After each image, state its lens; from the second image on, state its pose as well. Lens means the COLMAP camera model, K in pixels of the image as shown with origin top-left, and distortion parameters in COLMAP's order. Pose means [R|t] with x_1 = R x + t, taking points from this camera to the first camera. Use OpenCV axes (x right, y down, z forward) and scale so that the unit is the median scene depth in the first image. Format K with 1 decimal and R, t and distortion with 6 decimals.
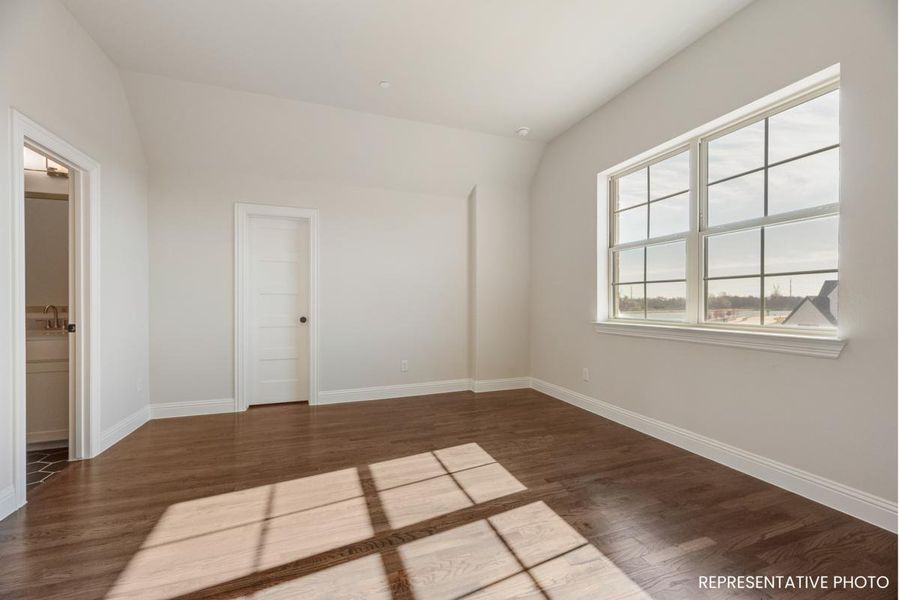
lens RADIAL K [[357.5, 0, 447.6], [0, 357.5, 302.8], [0, 0, 1]] dist [0.000409, 0.000049]
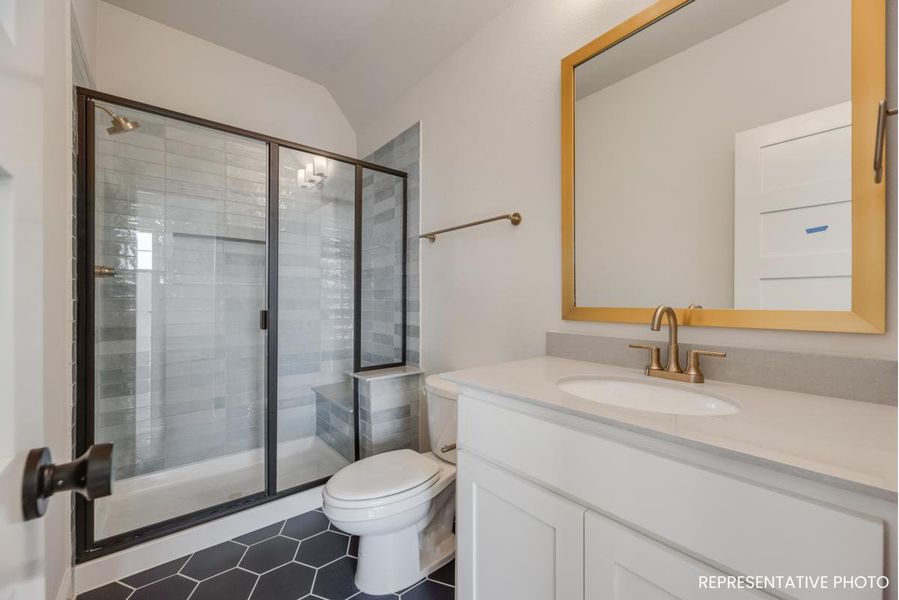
lens RADIAL K [[357.5, 0, 449.6], [0, 357.5, 300.7], [0, 0, 1]] dist [0.000409, 0.000049]
pose [[0.336697, -0.000572, -0.941613, -0.846538], [-0.004962, 0.999985, -0.002382, 0.003498], [0.941600, 0.005475, 0.336689, 0.683644]]
